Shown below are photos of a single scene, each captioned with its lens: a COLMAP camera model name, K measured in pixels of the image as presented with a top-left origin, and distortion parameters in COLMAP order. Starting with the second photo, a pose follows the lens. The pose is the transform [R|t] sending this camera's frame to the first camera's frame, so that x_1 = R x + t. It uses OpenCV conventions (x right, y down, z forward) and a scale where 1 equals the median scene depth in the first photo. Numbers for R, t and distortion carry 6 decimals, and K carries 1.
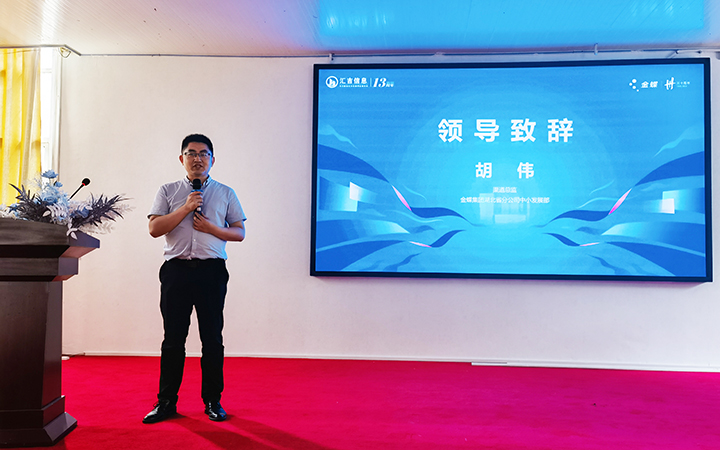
lens RADIAL K [[514.2, 0, 360.0], [0, 514.2, 225.0], [0, 0, 1]] dist [-0.002641, -0.009416]
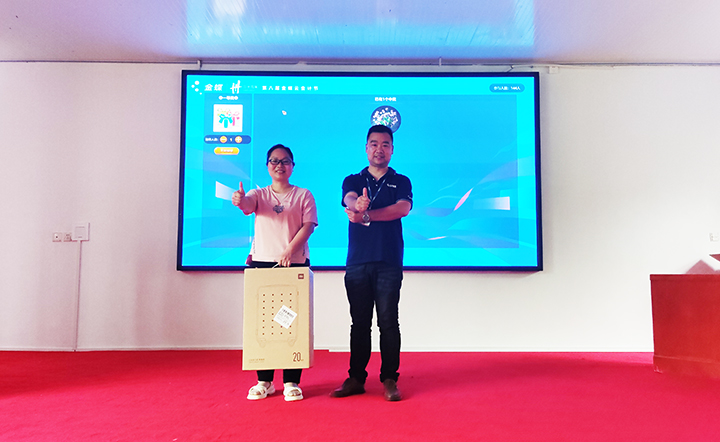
lens RADIAL K [[481.8, 0, 360.0], [0, 481.8, 221.0], [0, 0, 1]] dist [0.003509, -0.076612]
pose [[0.995569, -0.005728, 0.093860, 0.182918], [0.005974, 0.999979, -0.002340, 0.001706], [-0.093845, 0.002890, 0.995583, -0.015166]]
